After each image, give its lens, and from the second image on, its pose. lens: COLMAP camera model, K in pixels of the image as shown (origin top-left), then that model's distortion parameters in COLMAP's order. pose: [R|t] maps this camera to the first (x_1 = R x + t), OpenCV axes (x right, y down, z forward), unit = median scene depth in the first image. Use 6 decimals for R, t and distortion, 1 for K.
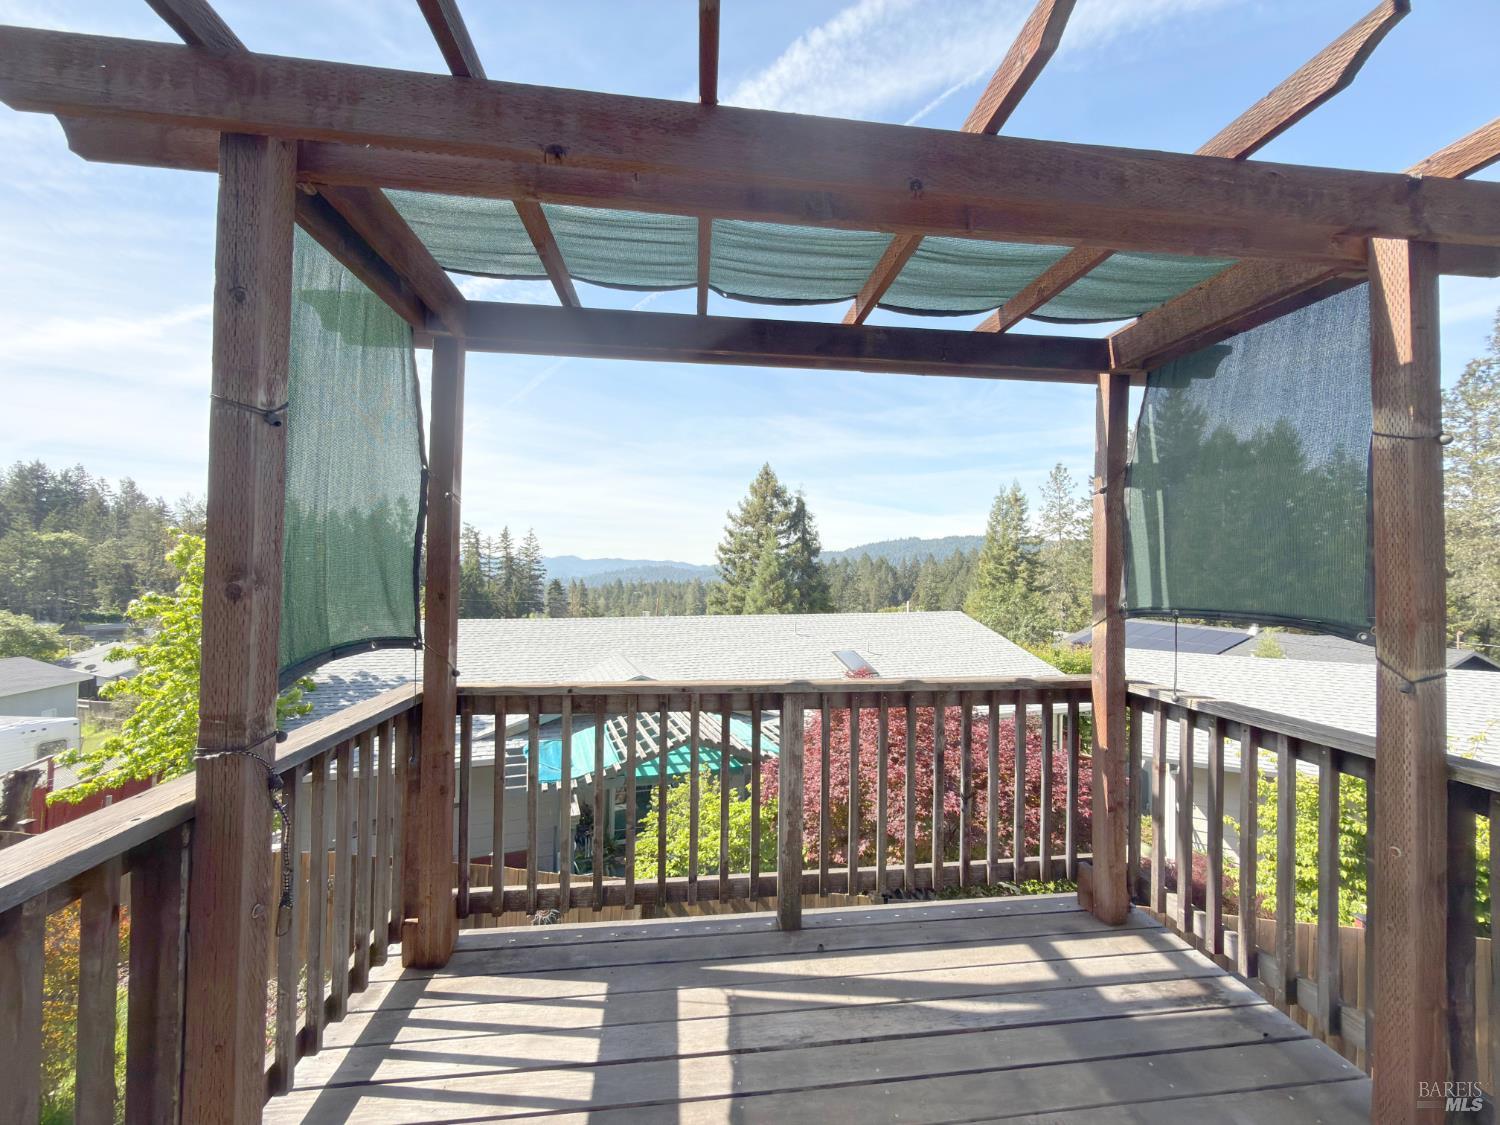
lens RADIAL K [[599.1, 0, 752.8], [0, 599.1, 560.8], [0, 0, 1]] dist [0.000923, 0.000074]
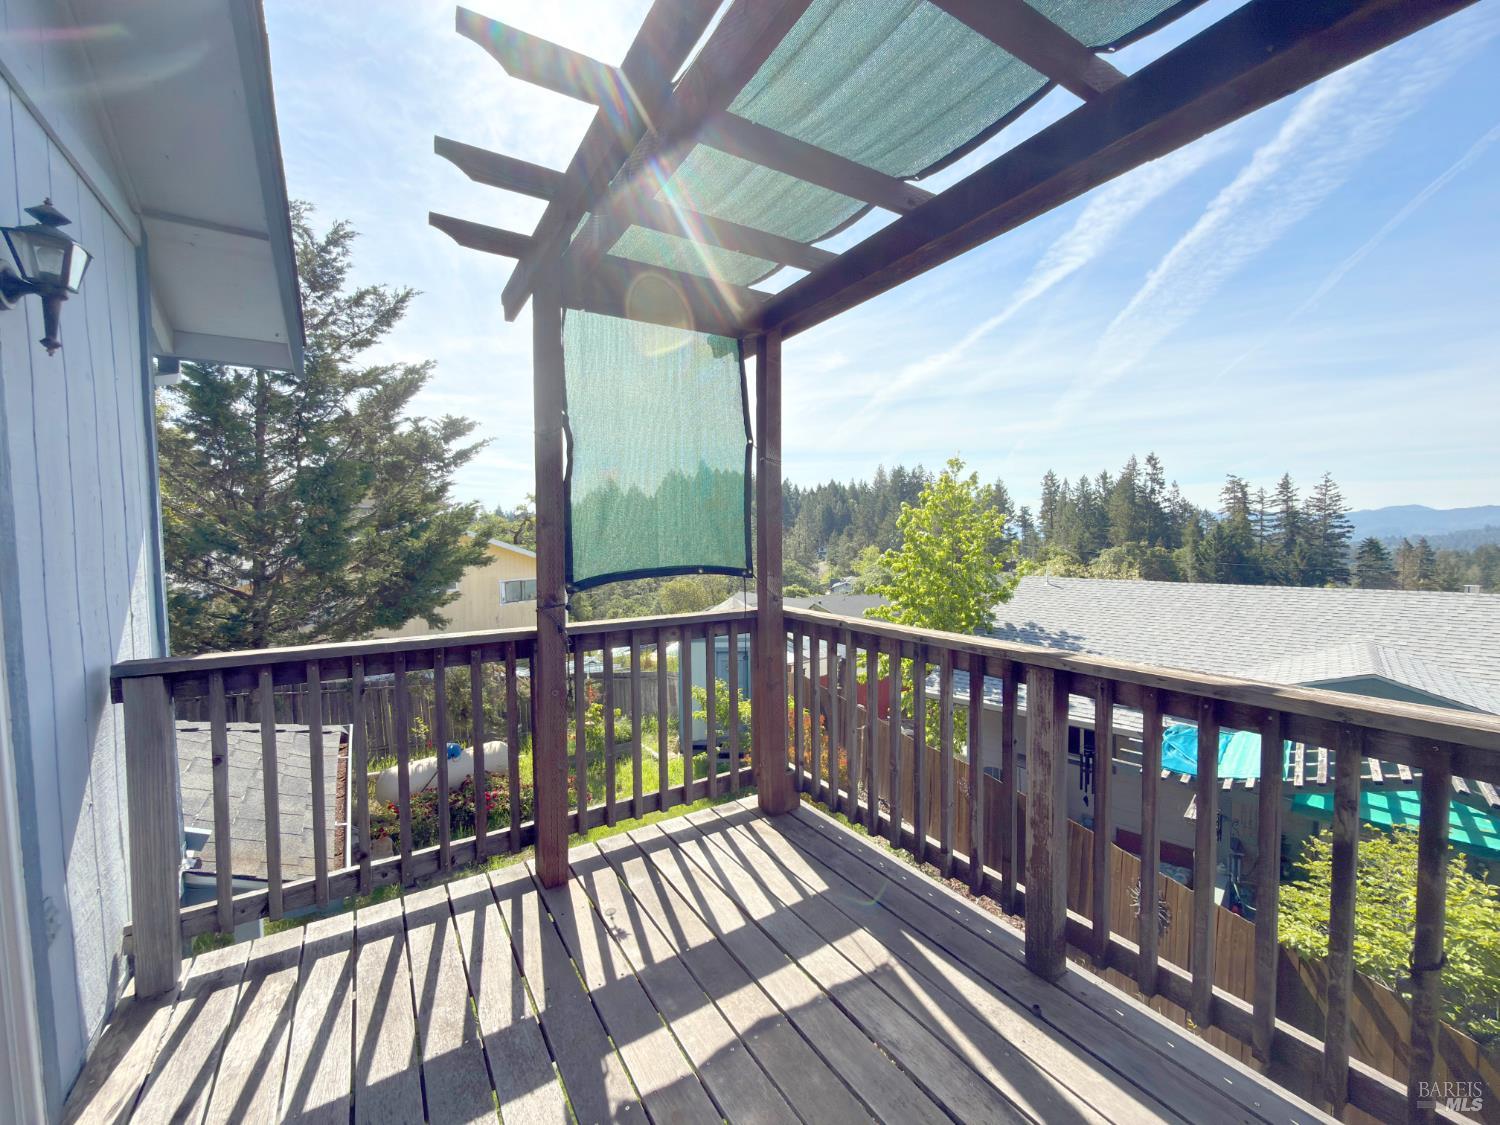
lens RADIAL K [[599.1, 0, 752.8], [0, 599.1, 560.8], [0, 0, 1]] dist [0.000923, 0.000074]
pose [[0.428876, 0.019441, -0.903154, 0.048134], [0.037199, 0.998540, 0.039158, 0.004042], [0.902597, -0.050390, 0.427527, 0.030768]]
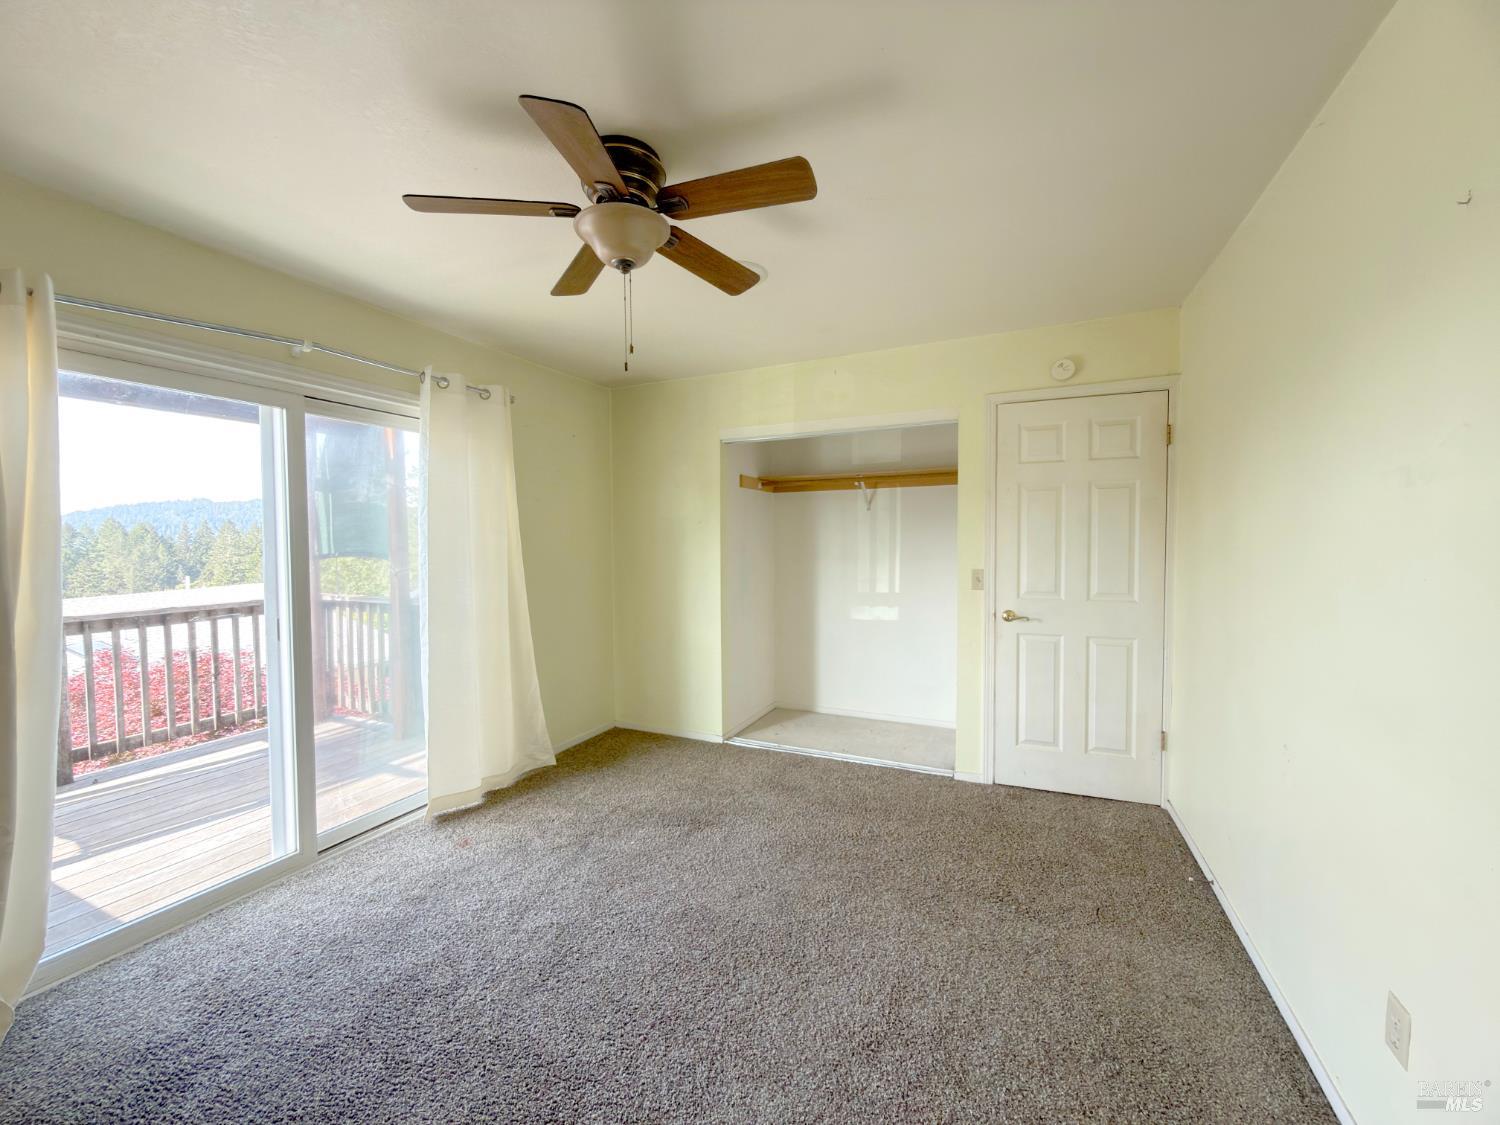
lens RADIAL K [[599.1, 0, 752.8], [0, 599.1, 560.8], [0, 0, 1]] dist [0.000923, 0.000074]
pose [[0.536955, -0.051670, 0.842027, -0.020901], [0.005082, 0.998303, 0.058019, -0.000522], [-0.843596, -0.026874, 0.536306, -0.104897]]
